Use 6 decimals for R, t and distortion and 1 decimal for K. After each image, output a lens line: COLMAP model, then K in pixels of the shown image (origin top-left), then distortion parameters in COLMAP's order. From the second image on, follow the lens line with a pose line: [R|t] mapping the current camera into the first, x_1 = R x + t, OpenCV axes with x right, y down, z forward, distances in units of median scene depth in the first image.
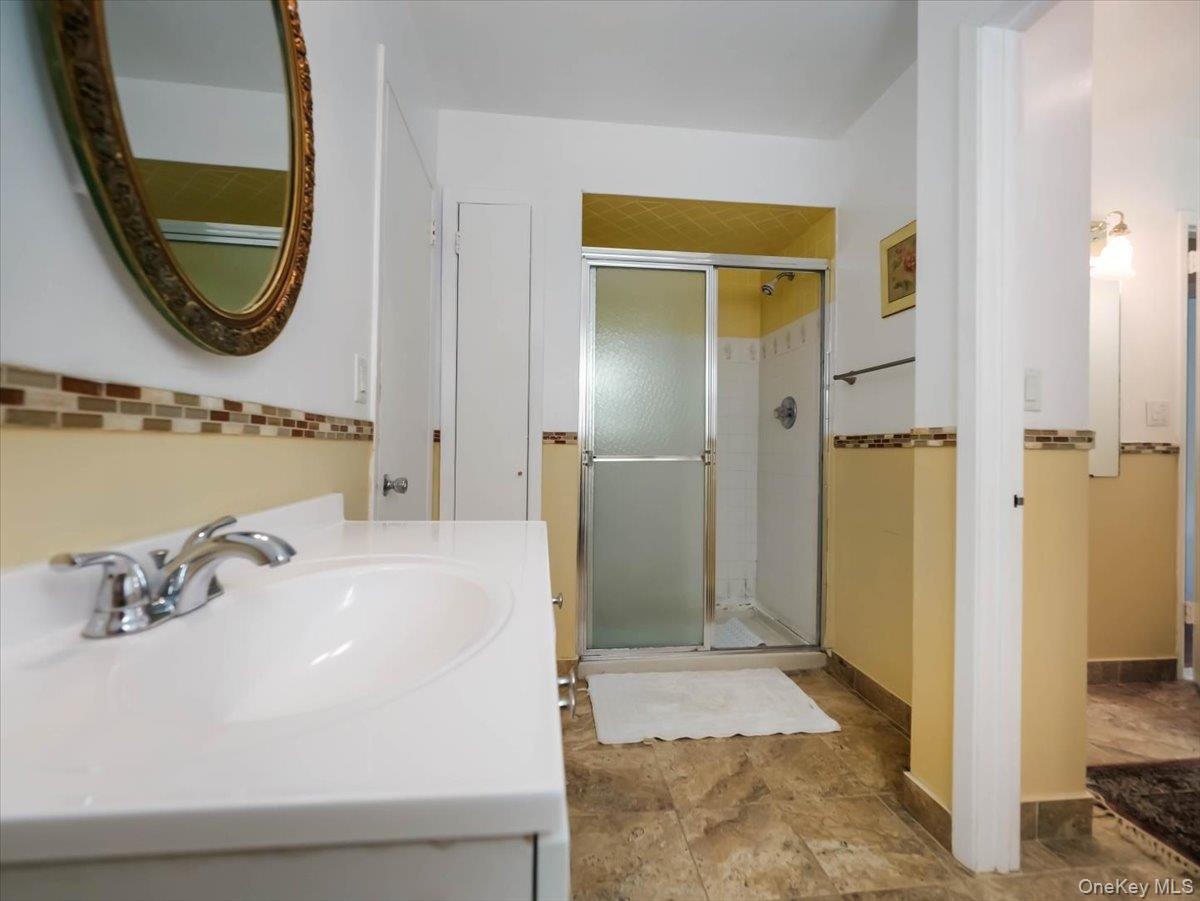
lens RADIAL K [[504.0, 0, 598.0], [0, 504.0, 438.8], [0, 0, 1]] dist [-0.002334, -0.000751]
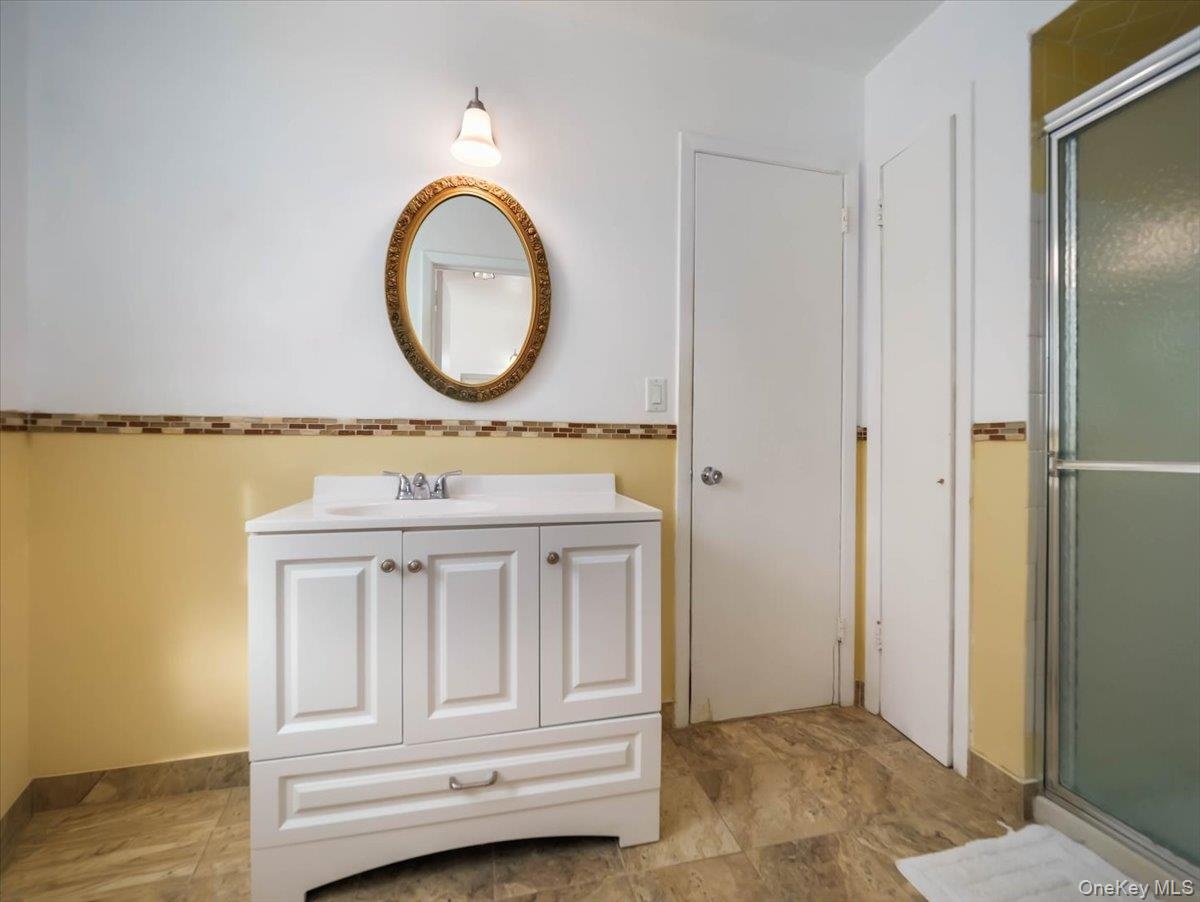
lens RADIAL K [[504.0, 0, 598.0], [0, 504.0, 439.3], [0, 0, 1]] dist [-0.002334, -0.000751]
pose [[0.130269, -0.019021, -0.991296, 1.227465], [0.009140, 0.999797, -0.017983, 0.037673], [0.991437, -0.006717, 0.130416, 0.941712]]
